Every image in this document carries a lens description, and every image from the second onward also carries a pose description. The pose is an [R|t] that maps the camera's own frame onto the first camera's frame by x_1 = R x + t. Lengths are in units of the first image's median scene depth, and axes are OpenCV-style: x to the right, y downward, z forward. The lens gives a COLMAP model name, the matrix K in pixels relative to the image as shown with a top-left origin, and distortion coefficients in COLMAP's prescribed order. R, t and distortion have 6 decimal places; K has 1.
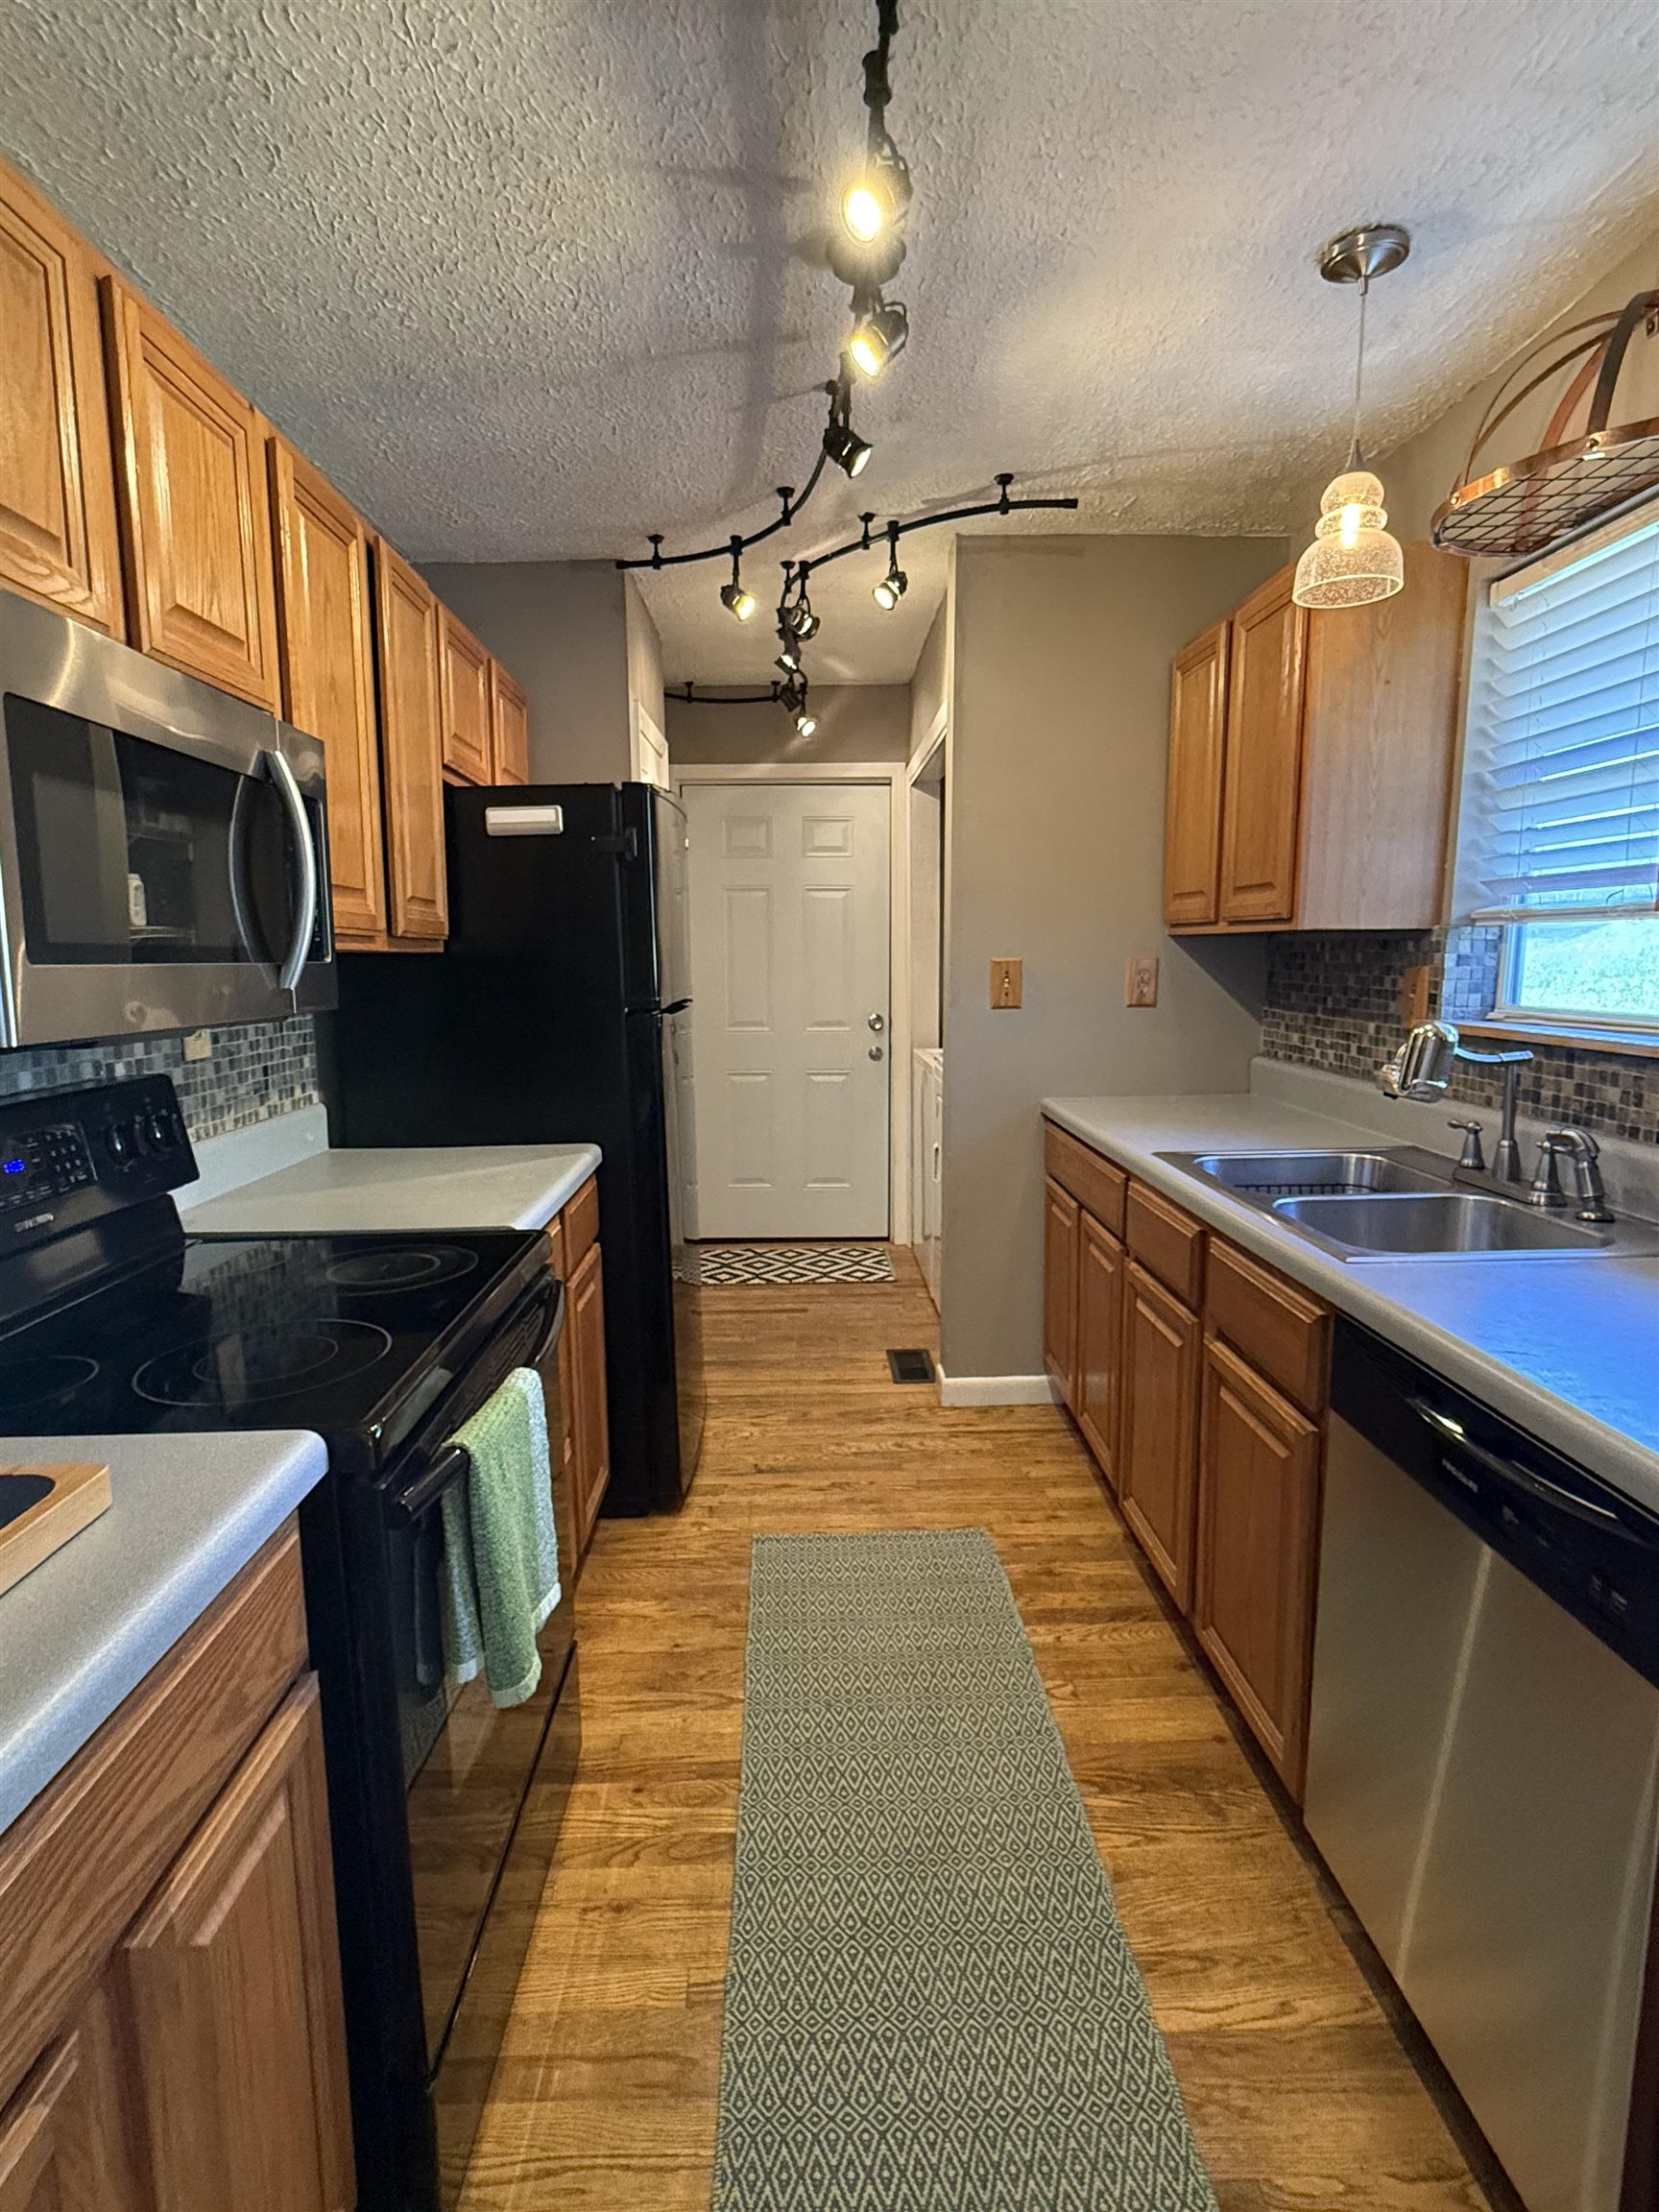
lens RADIAL K [[1122.8, 0, 831.3], [0, 1122.8, 1104.7], [0, 0, 1]] dist [-0.000734, -0.000446]
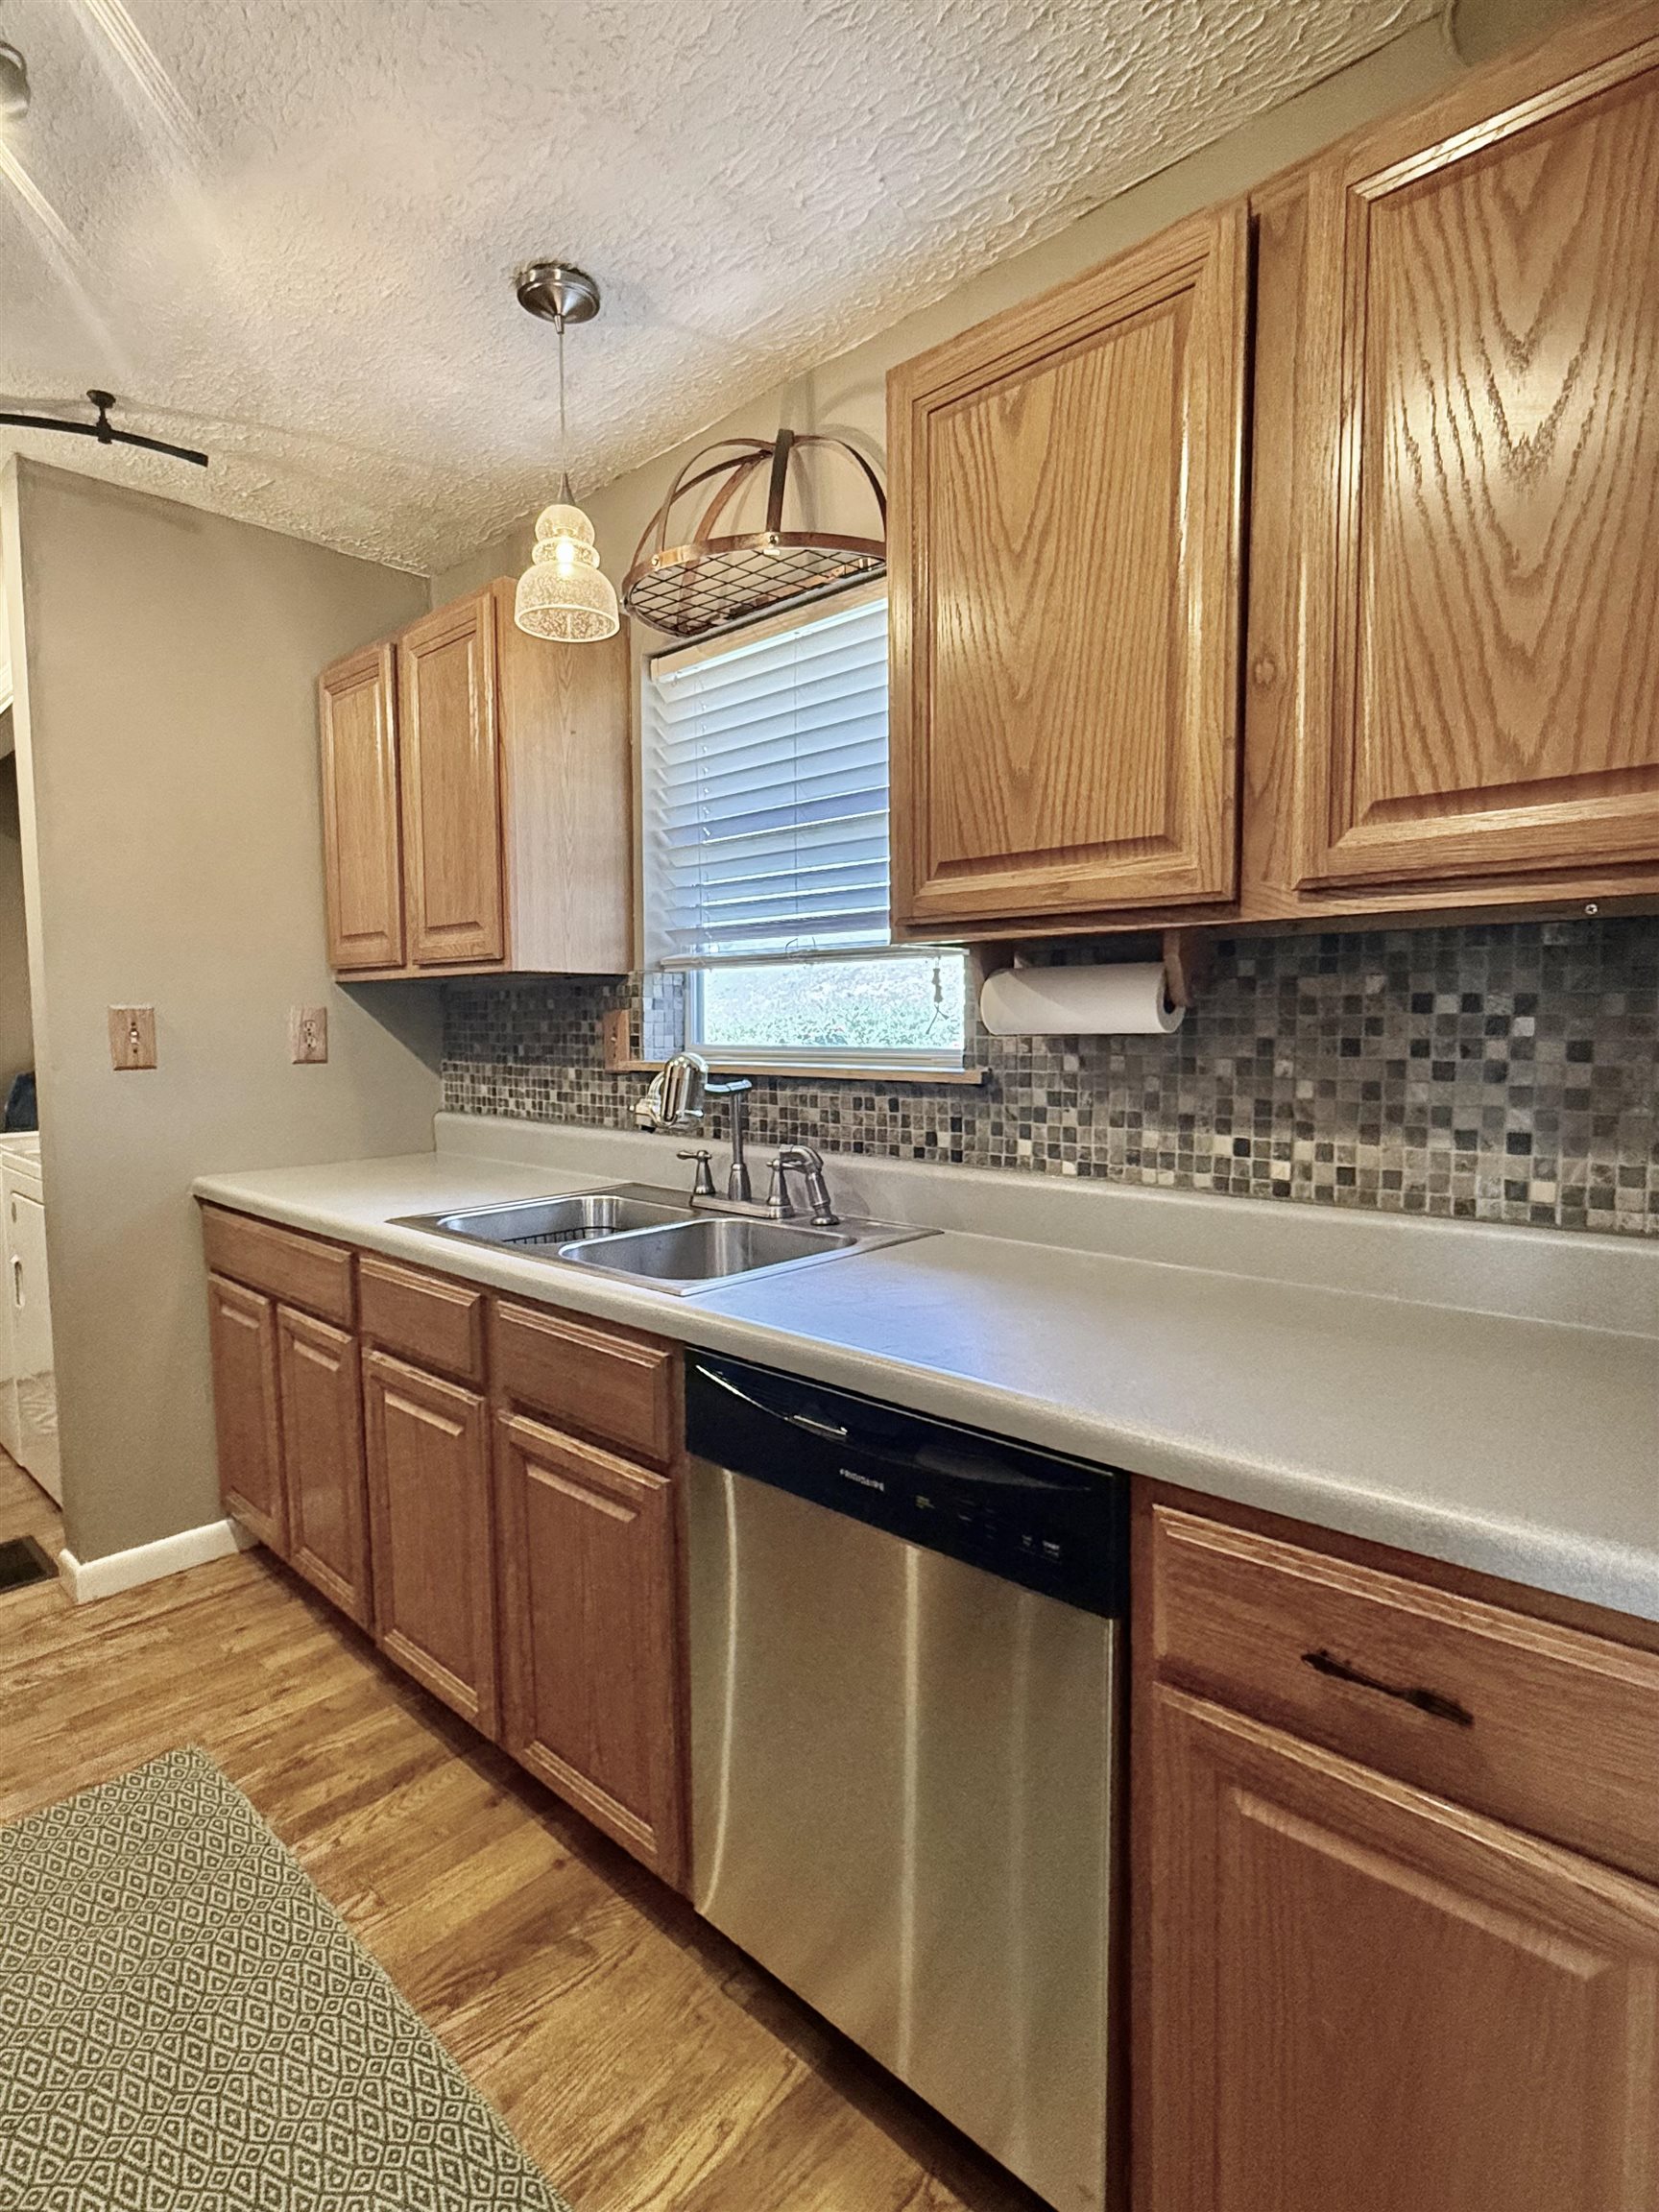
lens RADIAL K [[1122.8, 0, 826.6], [0, 1122.8, 1110.6], [0, 0, 1]] dist [-0.000734, -0.000446]
pose [[0.709070, -0.054450, 0.703033, -0.080303], [0.096838, 0.995087, -0.020601, 0.009658], [-0.698457, 0.082688, 0.710859, 0.145787]]
